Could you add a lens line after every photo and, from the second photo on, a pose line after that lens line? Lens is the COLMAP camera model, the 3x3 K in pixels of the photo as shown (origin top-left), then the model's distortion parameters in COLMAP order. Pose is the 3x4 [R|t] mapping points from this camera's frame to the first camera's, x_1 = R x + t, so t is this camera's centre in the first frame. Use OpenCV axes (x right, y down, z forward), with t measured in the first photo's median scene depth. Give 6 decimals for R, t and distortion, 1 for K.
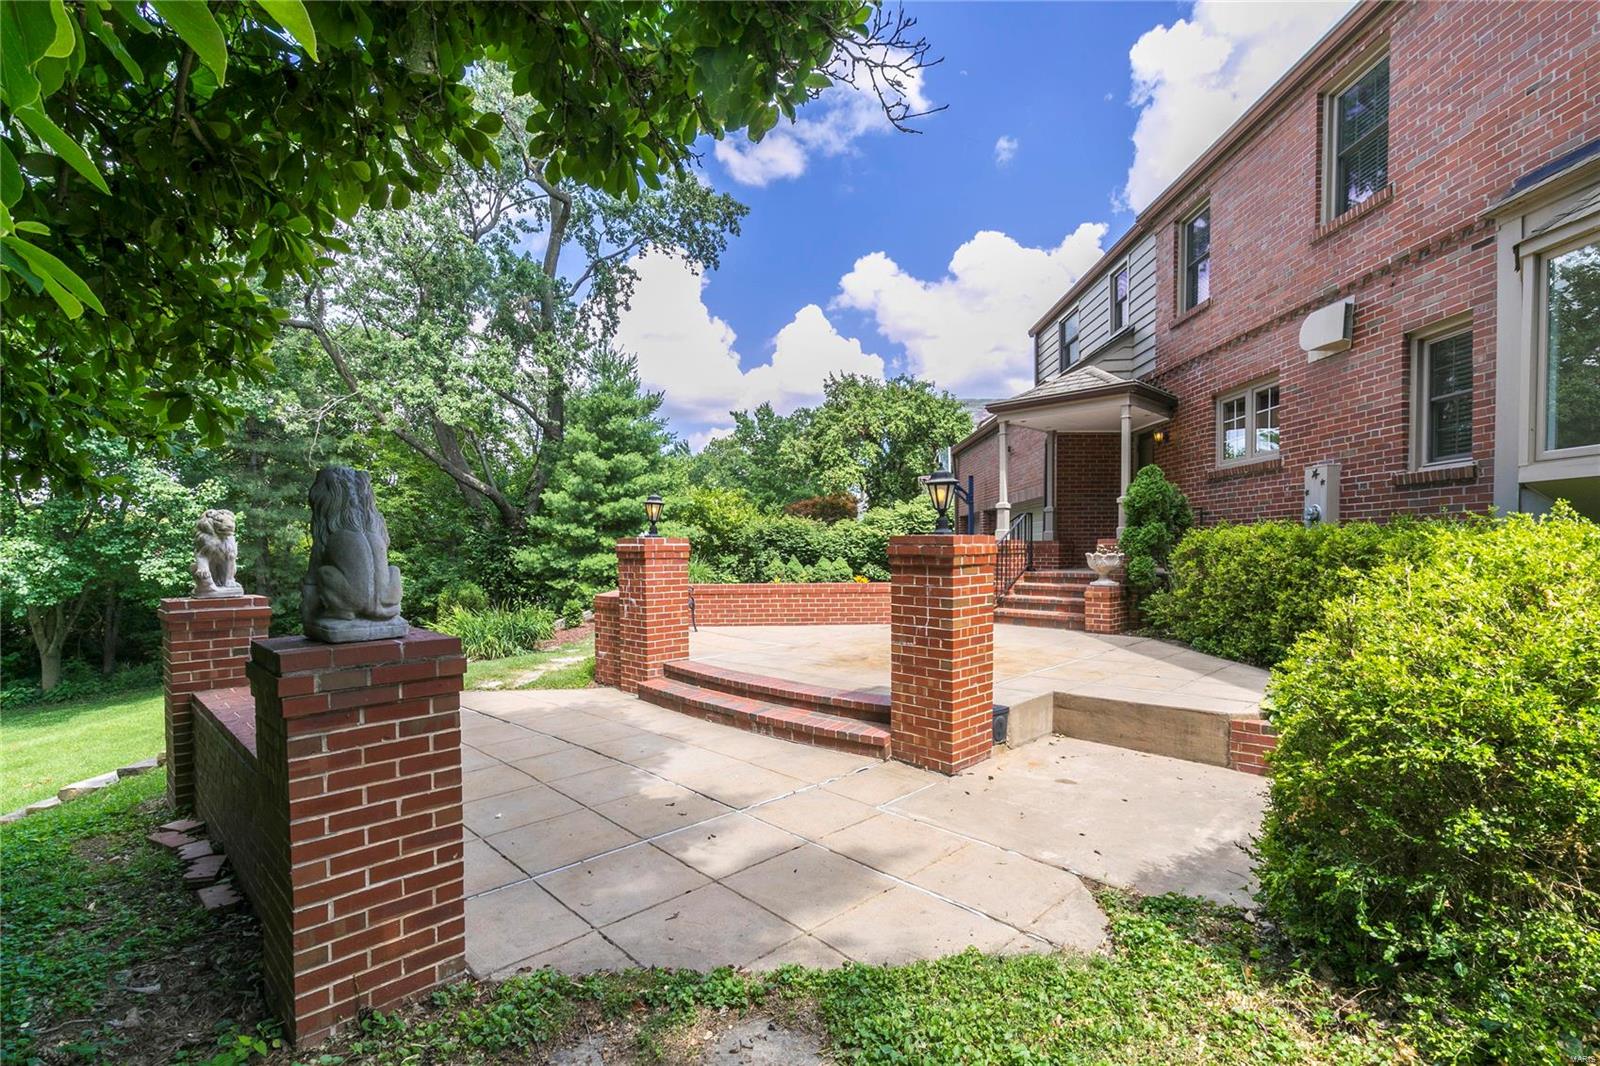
lens RADIAL K [[731.9, 0, 801.9], [0, 731.9, 540.3], [0, 0, 1]] dist [0.011456, 0.000962]
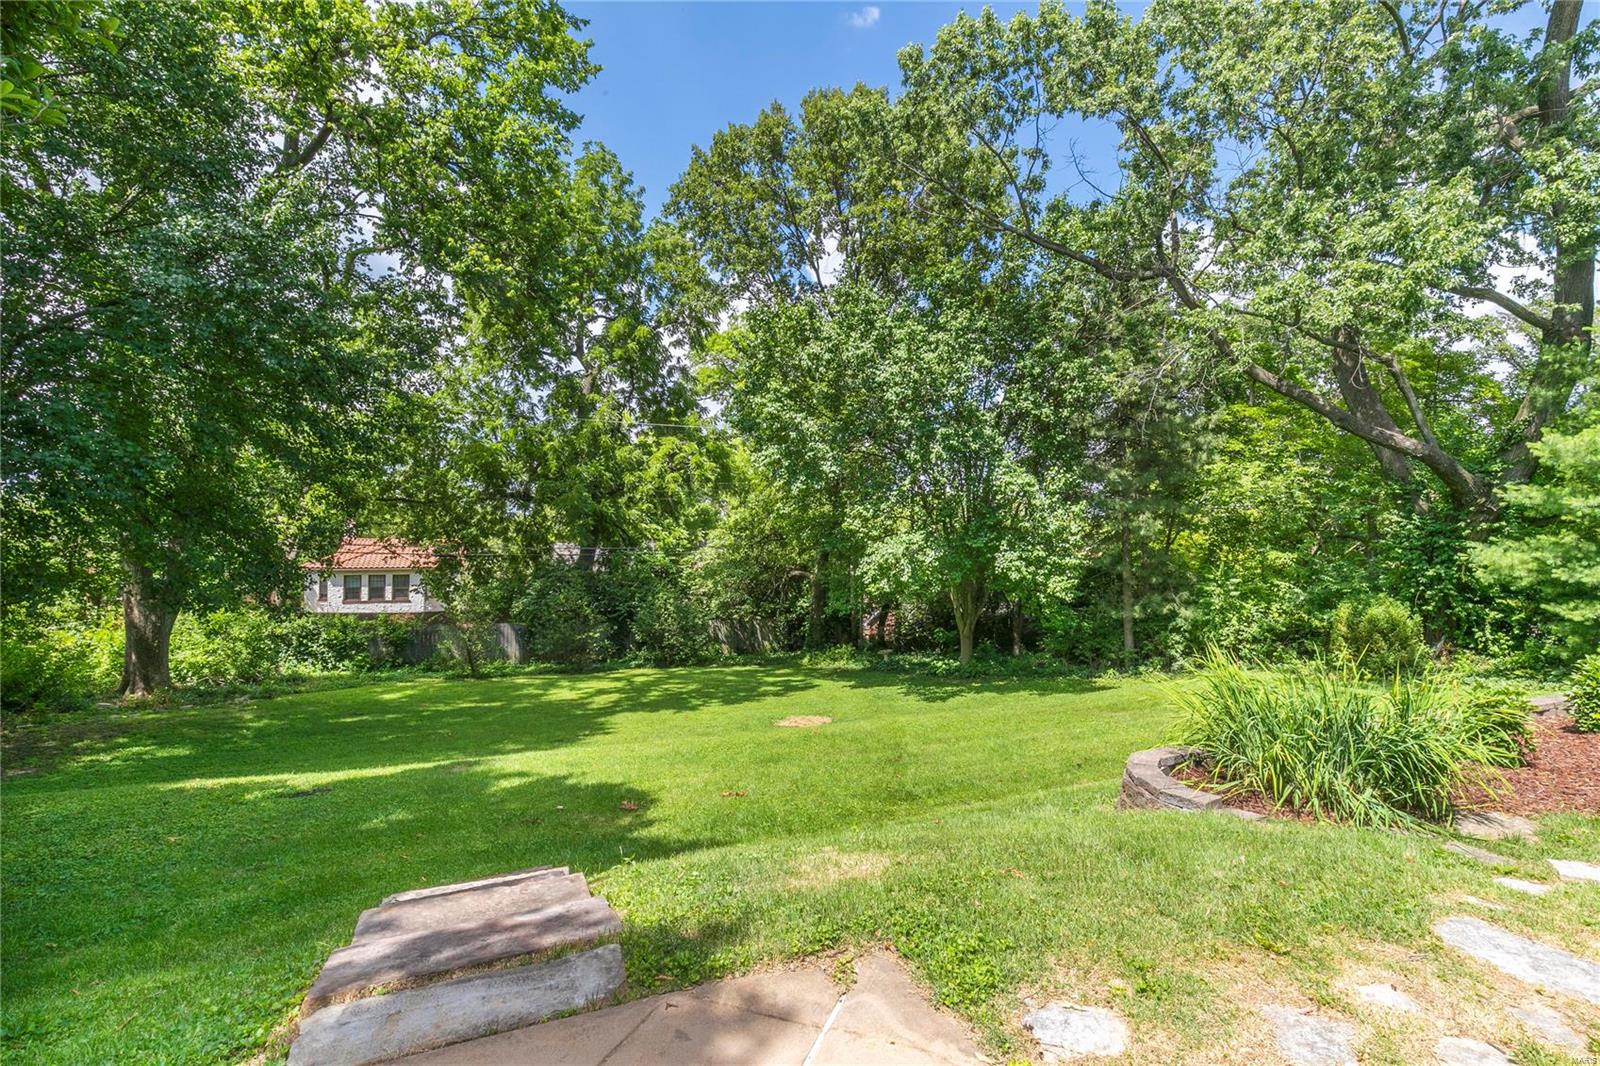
lens RADIAL K [[731.9, 0, 802.8], [0, 731.9, 539.3], [0, 0, 1]] dist [0.011456, 0.000962]
pose [[0.413048, -0.005051, -0.910695, -0.075496], [0.002245, 0.999987, -0.004528, 0.009263], [0.910706, -0.000174, 0.413054, 0.268177]]
